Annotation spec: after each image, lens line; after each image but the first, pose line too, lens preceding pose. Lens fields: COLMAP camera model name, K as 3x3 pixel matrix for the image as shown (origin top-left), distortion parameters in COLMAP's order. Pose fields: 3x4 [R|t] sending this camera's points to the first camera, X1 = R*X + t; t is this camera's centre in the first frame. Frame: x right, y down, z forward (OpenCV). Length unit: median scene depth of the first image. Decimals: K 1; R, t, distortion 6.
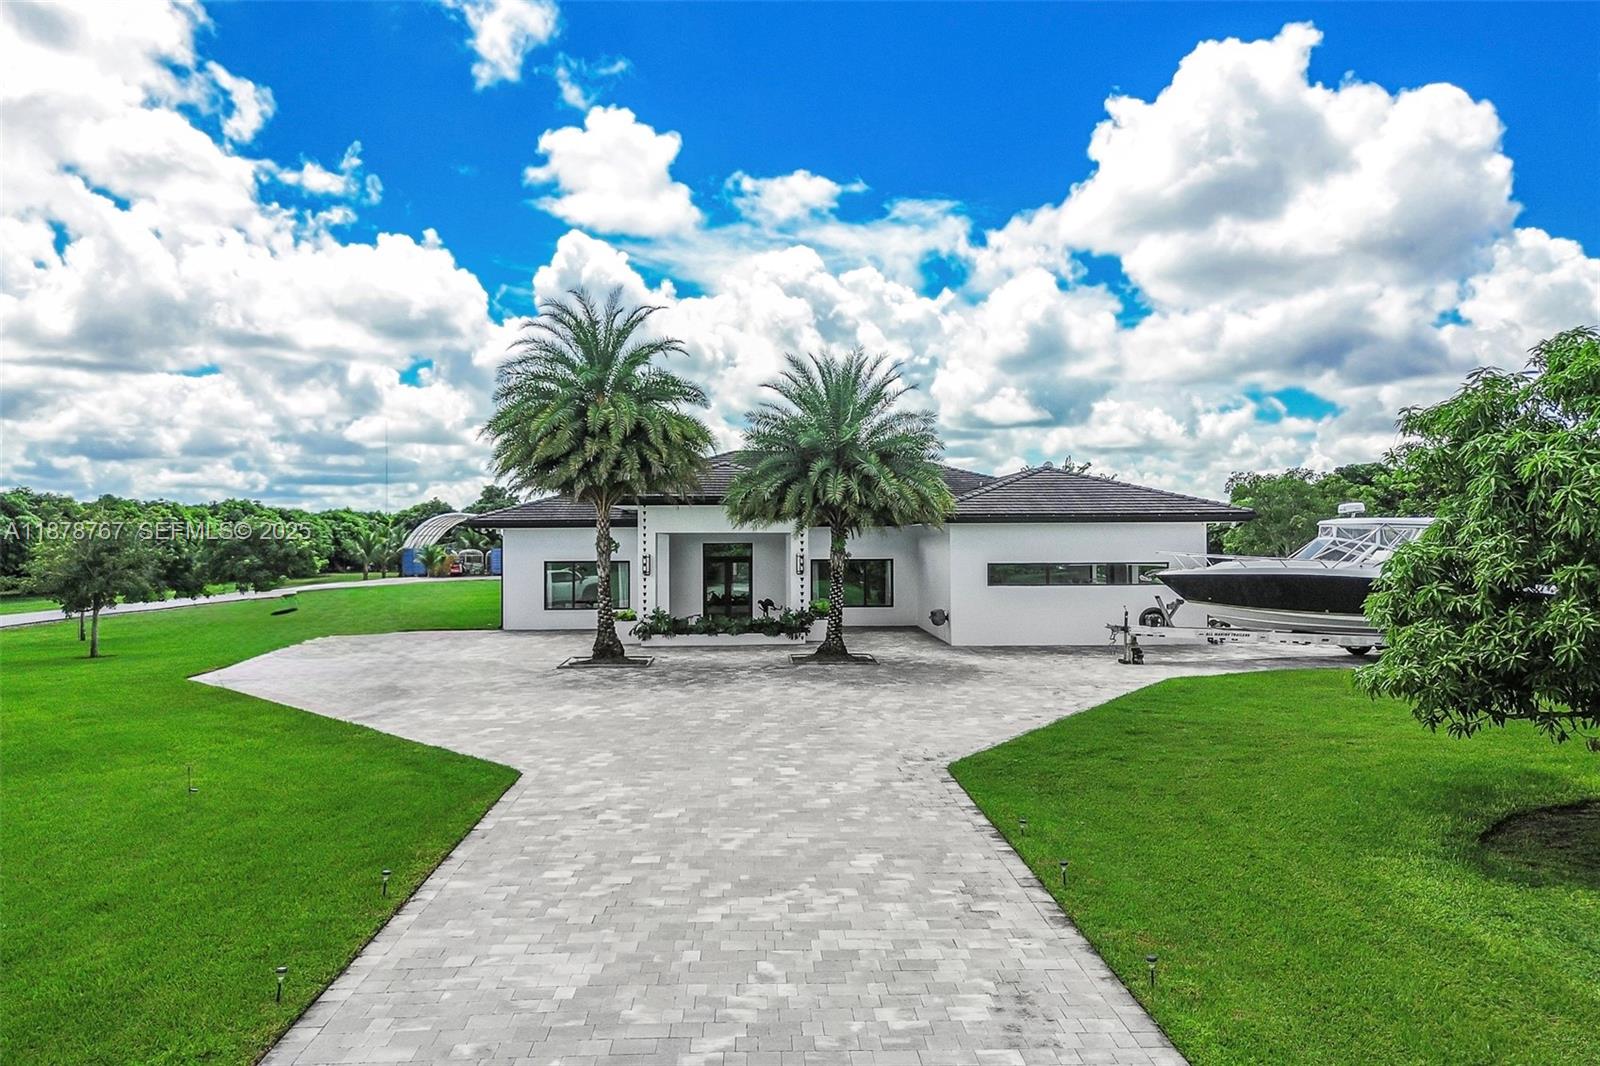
lens RADIAL K [[1130.2, 0, 813.2], [0, 1130.2, 540.7], [0, 0, 1]] dist [0.120755, -0.003843]
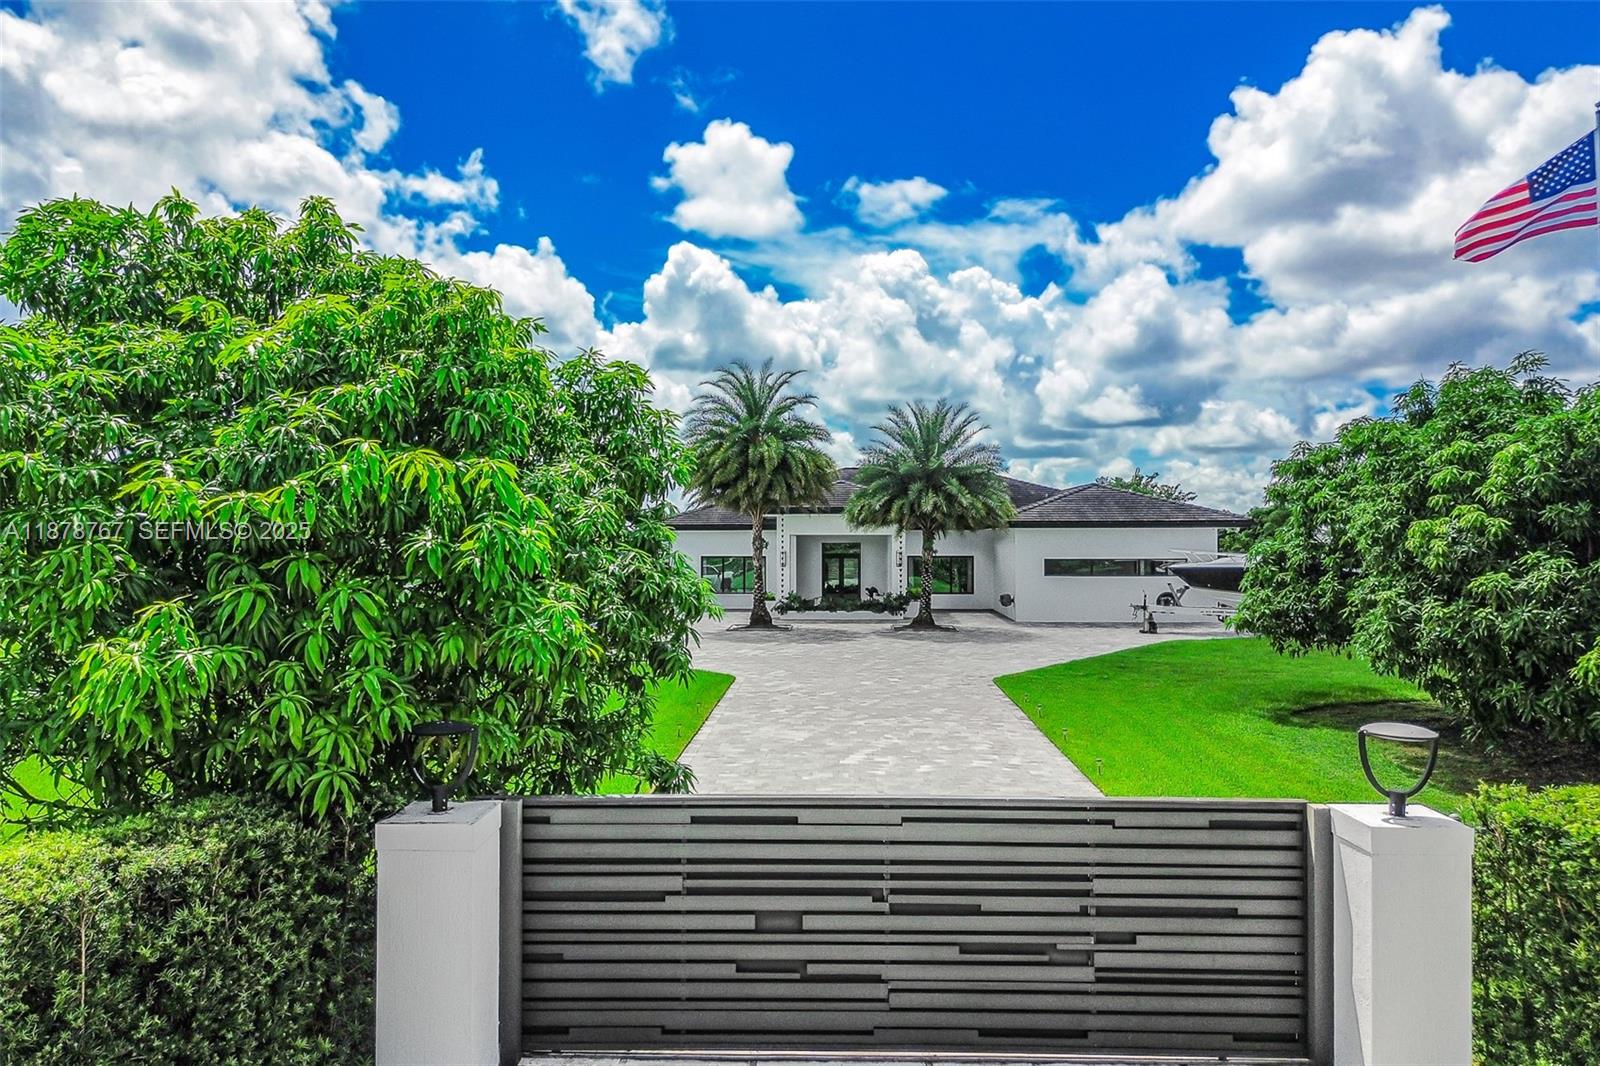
lens RADIAL K [[1130.2, 0, 800.3], [0, 1130.2, 579.7], [0, 0, 1]] dist [0.120755, -0.003843]
pose [[0.995212, 0.010373, -0.097185, 0.000087], [-0.007043, 0.999378, 0.034542, 0.000214], [0.097483, -0.033693, 0.994667, -0.268401]]
